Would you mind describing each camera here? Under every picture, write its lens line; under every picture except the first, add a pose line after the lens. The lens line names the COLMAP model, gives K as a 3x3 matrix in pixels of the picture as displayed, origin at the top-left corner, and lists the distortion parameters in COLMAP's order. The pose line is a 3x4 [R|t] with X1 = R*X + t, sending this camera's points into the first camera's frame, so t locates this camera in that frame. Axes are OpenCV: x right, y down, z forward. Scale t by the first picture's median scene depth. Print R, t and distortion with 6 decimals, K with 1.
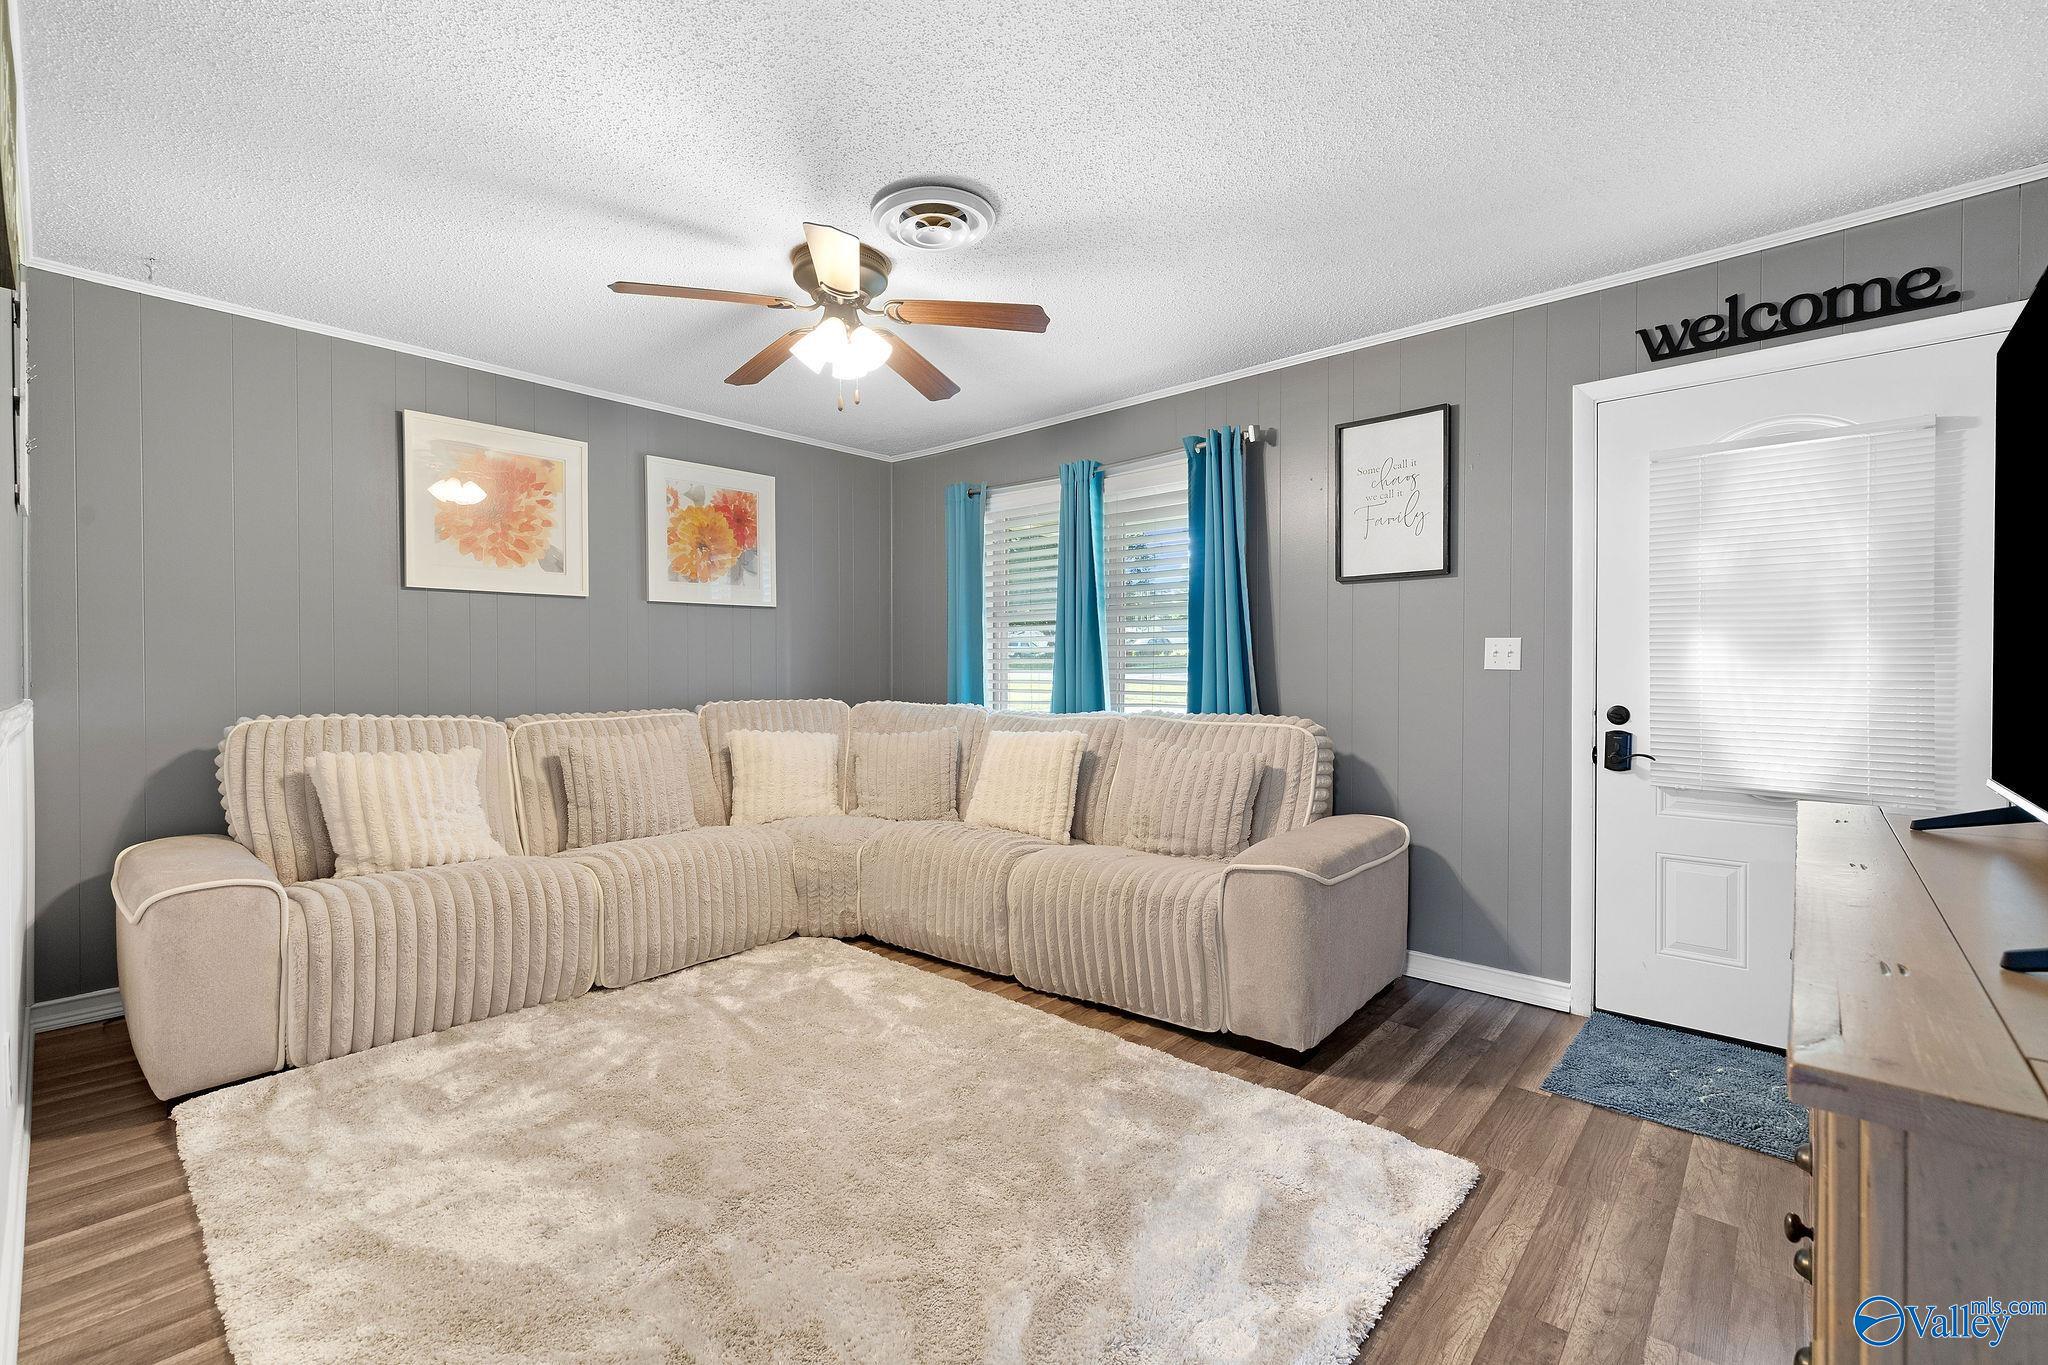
lens RADIAL K [[875.5, 0, 1019.8], [0, 875.5, 674.3], [0, 0, 1]] dist [0.004121, 0.000194]
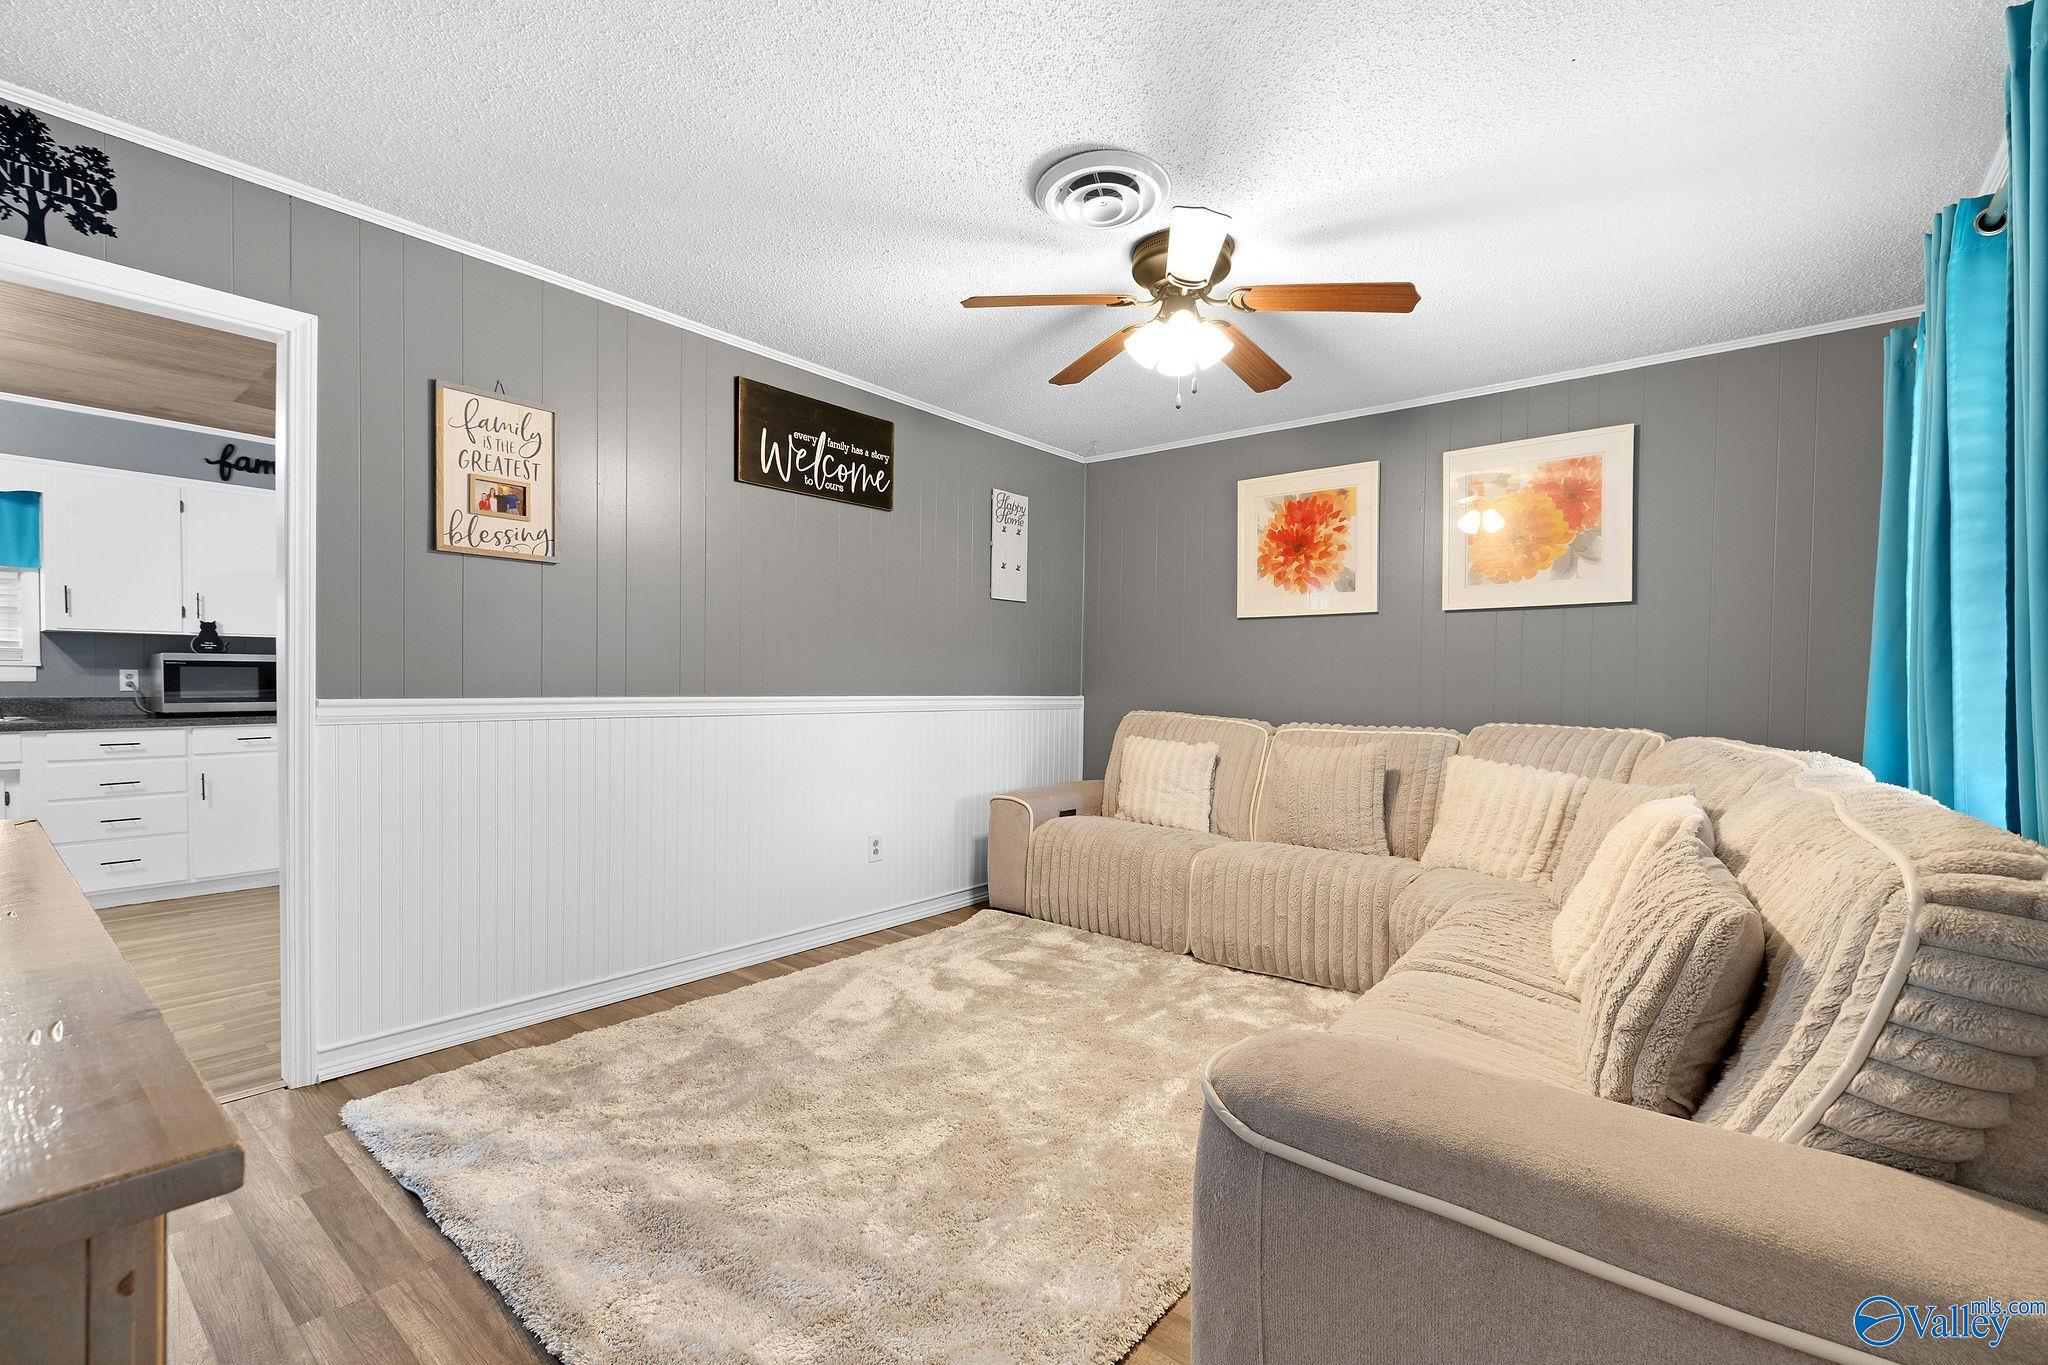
lens RADIAL K [[875.5, 0, 1018.4], [0, 875.5, 693.3], [0, 0, 1]] dist [0.004121, 0.000194]
pose [[0.052287, 0.014338, -0.998529, 0.527160], [-0.021799, 0.999675, 0.013213, 0.001577], [0.998394, 0.021076, 0.052583, 0.560355]]
